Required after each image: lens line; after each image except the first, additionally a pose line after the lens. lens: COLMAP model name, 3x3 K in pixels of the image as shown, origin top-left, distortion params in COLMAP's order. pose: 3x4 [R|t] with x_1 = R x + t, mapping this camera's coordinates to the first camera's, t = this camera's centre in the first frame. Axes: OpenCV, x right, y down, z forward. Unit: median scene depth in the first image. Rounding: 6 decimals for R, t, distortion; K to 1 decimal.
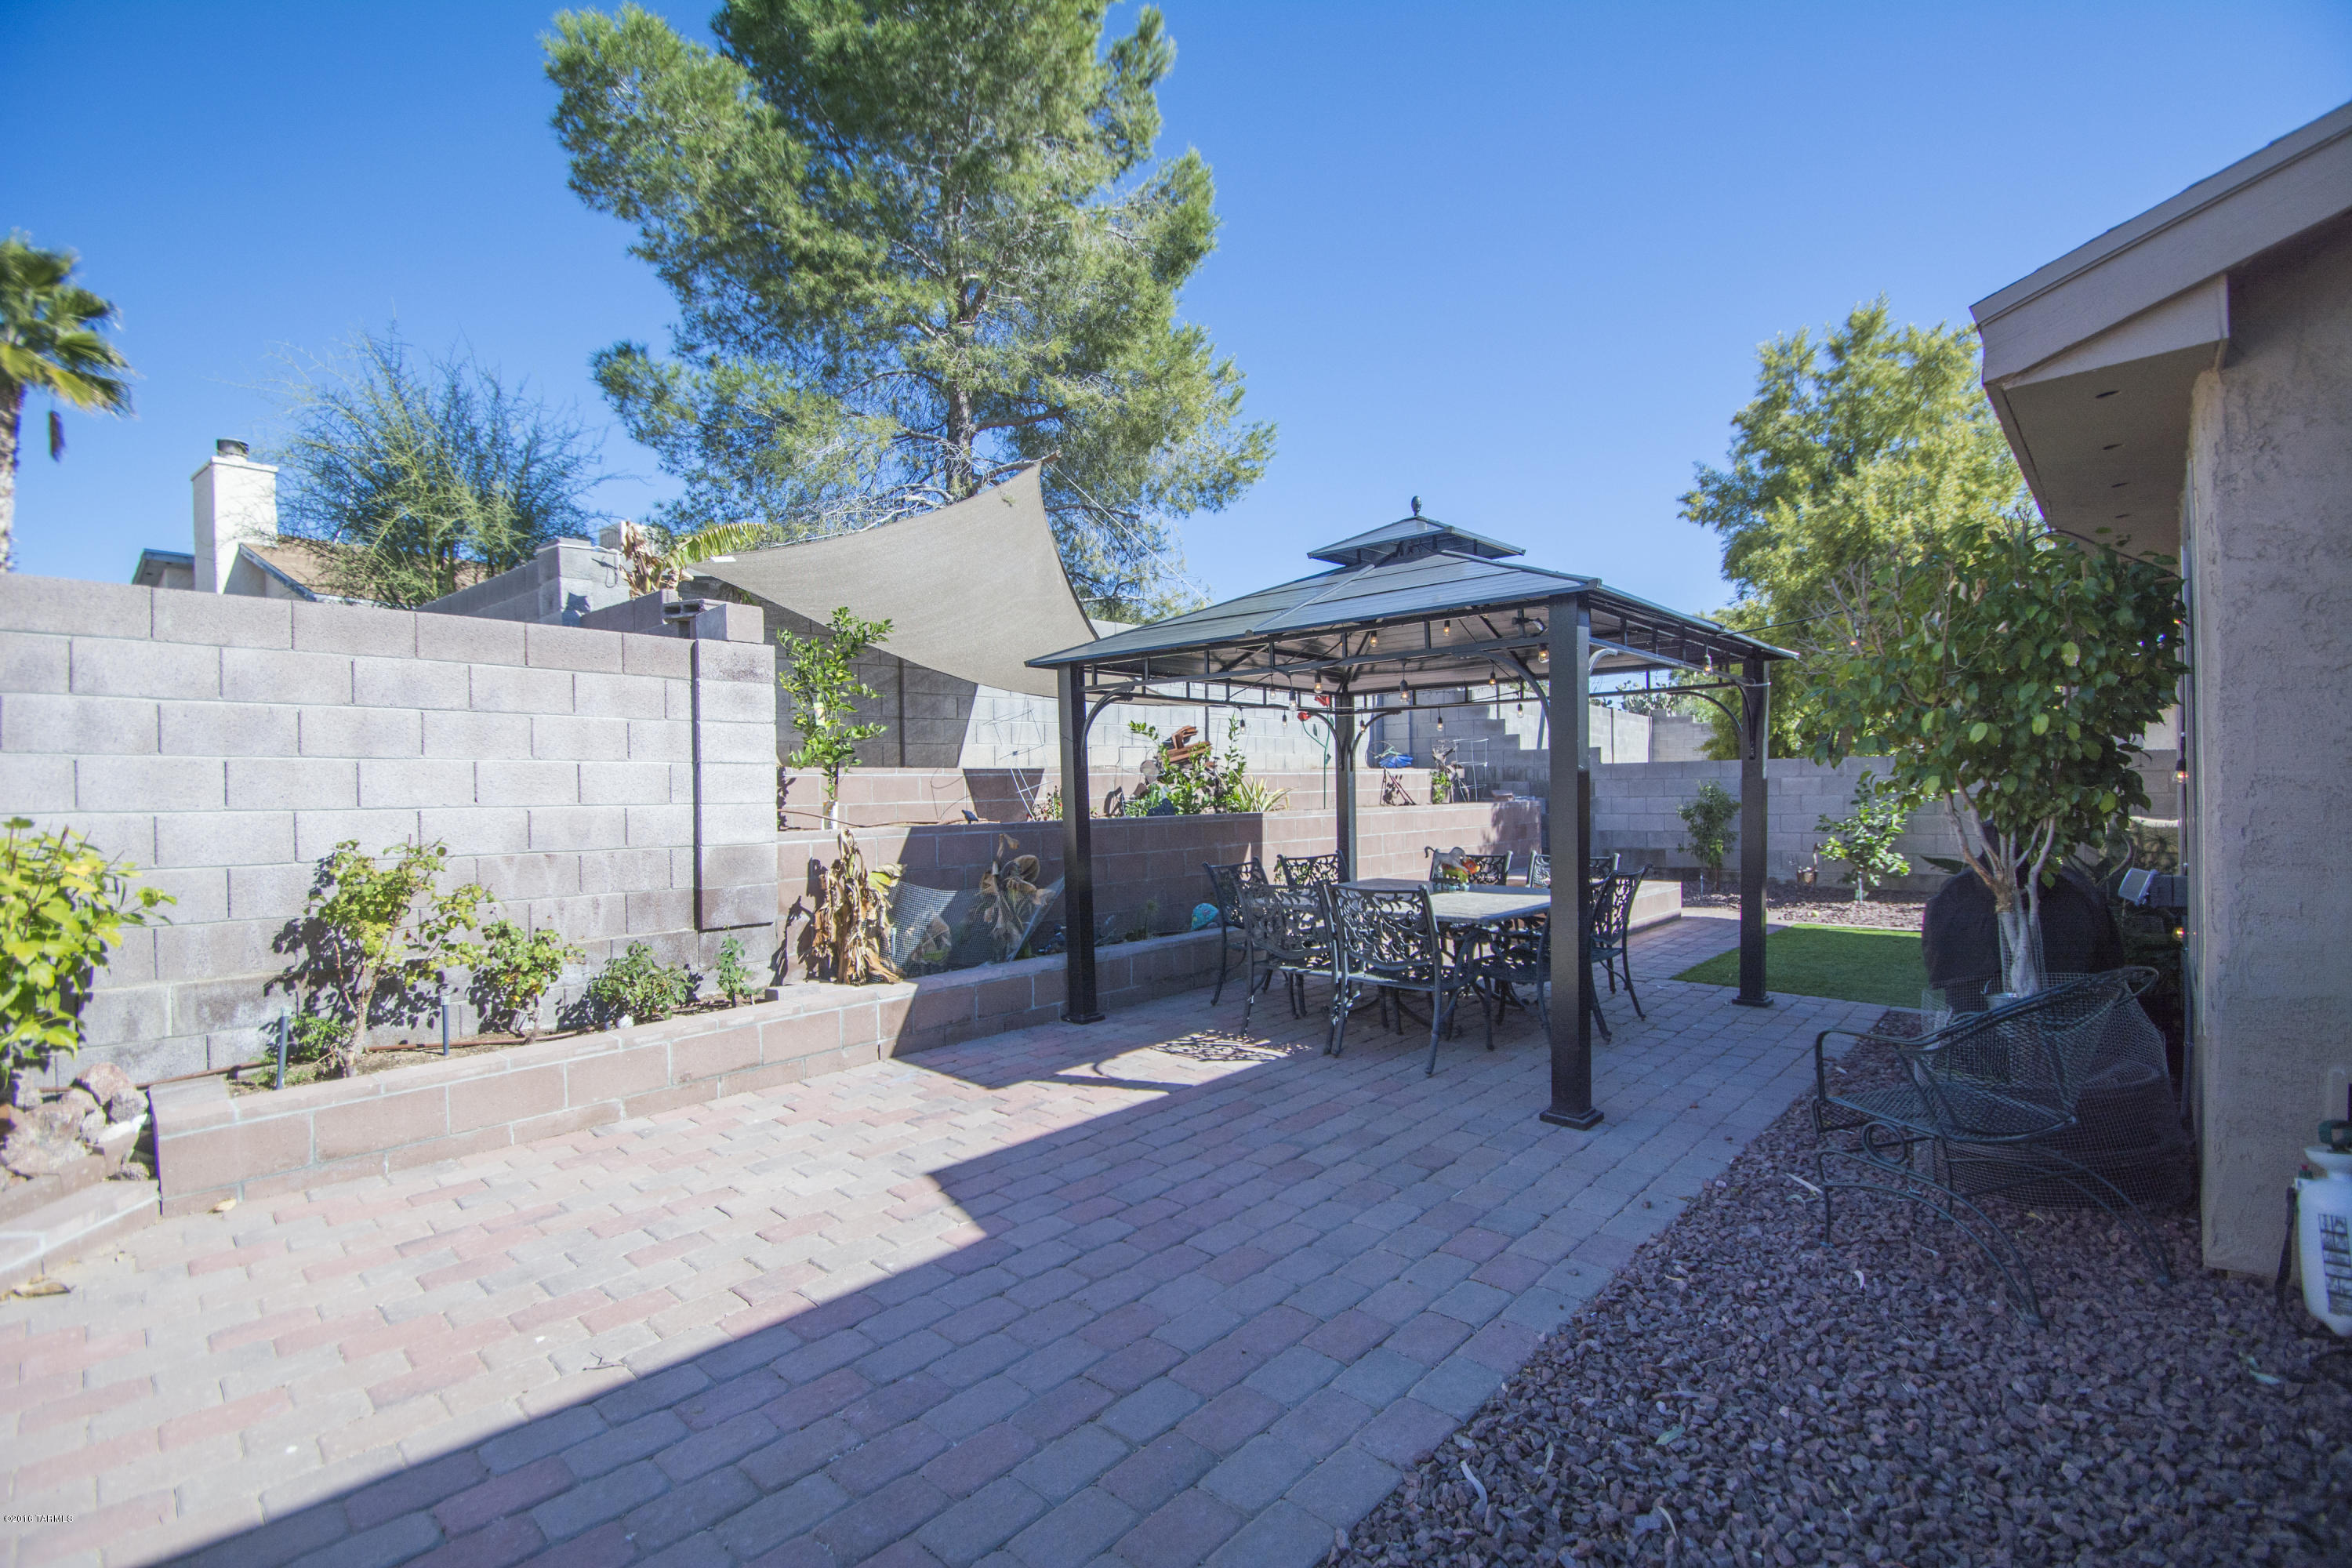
lens RADIAL K [[1029.0, 0, 1176.0], [0, 1029.0, 784.0], [0, 0, 1]] dist [-0.000467, 0.000020]
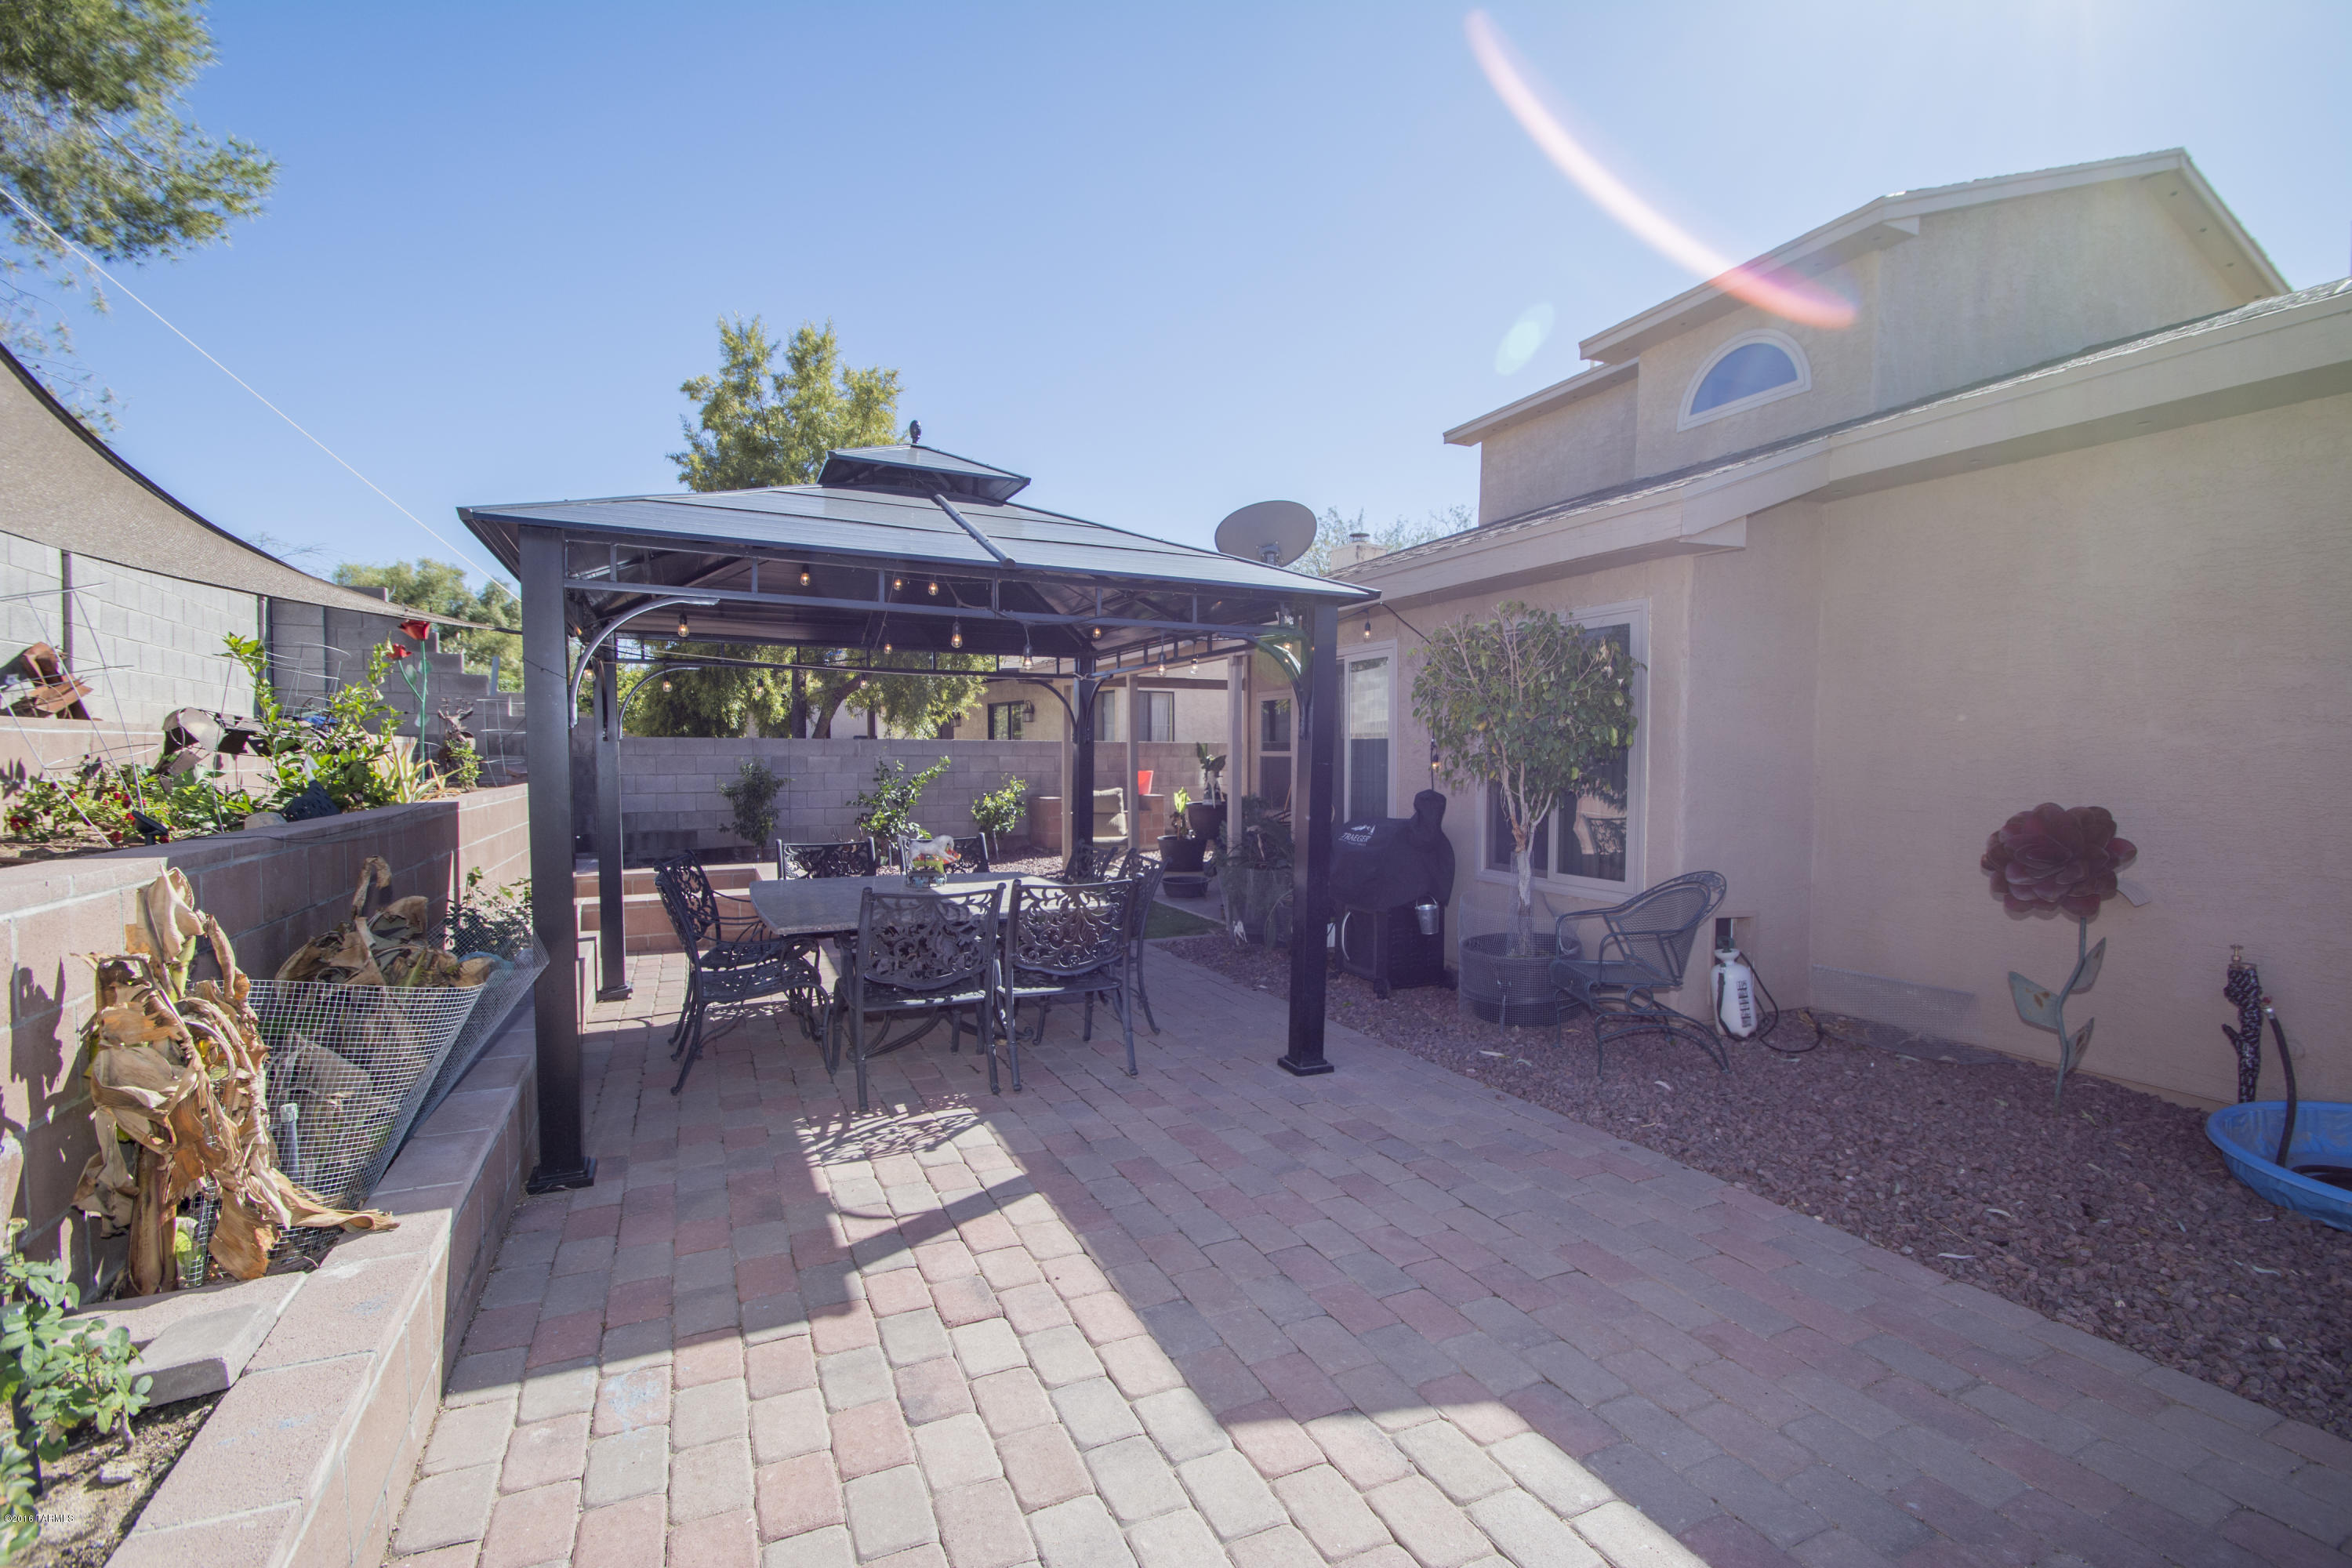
lens RADIAL K [[1029.0, 0, 1176.0], [0, 1029.0, 784.0], [0, 0, 1]] dist [-0.000467, 0.000020]
pose [[0.385662, -0.010726, 0.922578, -0.561069], [-0.010421, 0.999818, 0.015980, 0.002934], [-0.922581, -0.015777, 0.385480, 0.572486]]
